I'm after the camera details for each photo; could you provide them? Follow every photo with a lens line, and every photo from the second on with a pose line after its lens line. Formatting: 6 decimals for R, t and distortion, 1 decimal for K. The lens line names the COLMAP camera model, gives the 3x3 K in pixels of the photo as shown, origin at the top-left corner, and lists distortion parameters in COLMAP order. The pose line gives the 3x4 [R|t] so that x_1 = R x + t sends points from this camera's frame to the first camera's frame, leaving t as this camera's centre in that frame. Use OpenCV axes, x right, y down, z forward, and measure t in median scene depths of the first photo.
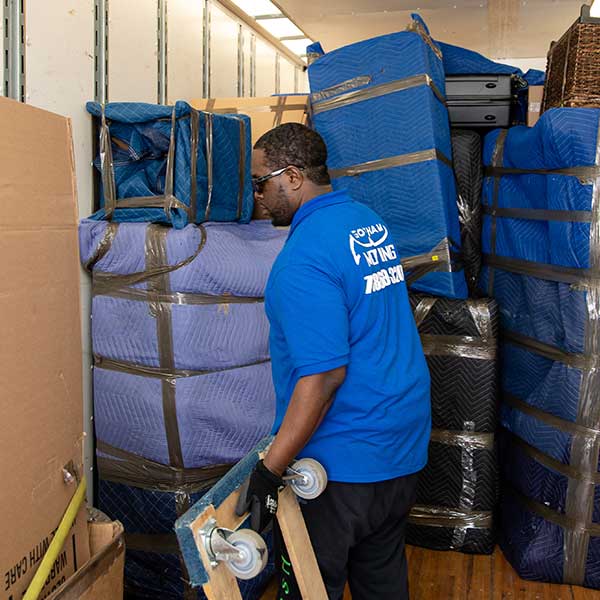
lens RADIAL K [[895.1, 0, 298.5], [0, 895.1, 238.7], [0, 0, 1]] dist [-0.121966, 0.441257]
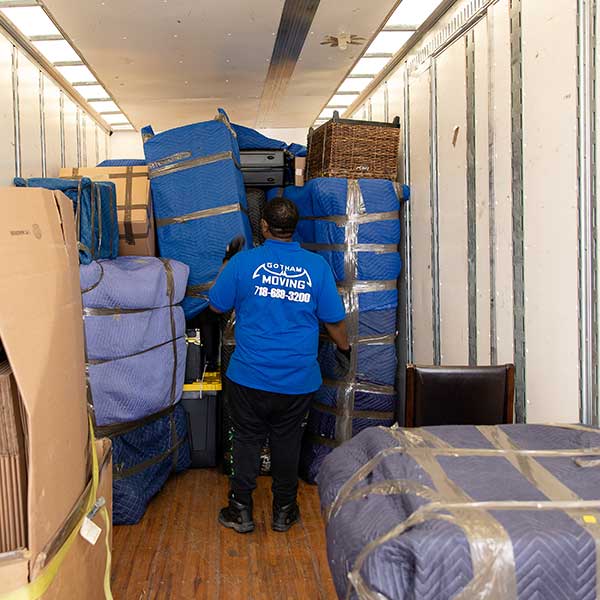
lens RADIAL K [[1054.4, 0, 300.0], [0, 1054.4, 300.0], [0, 0, 1]] dist [-0.029497, 0.008885]
pose [[0.939632, -0.045645, 0.339129, -0.374980], [0.034950, 0.998682, 0.037580, -0.004987], [-0.340398, -0.023459, 0.939989, -0.714198]]
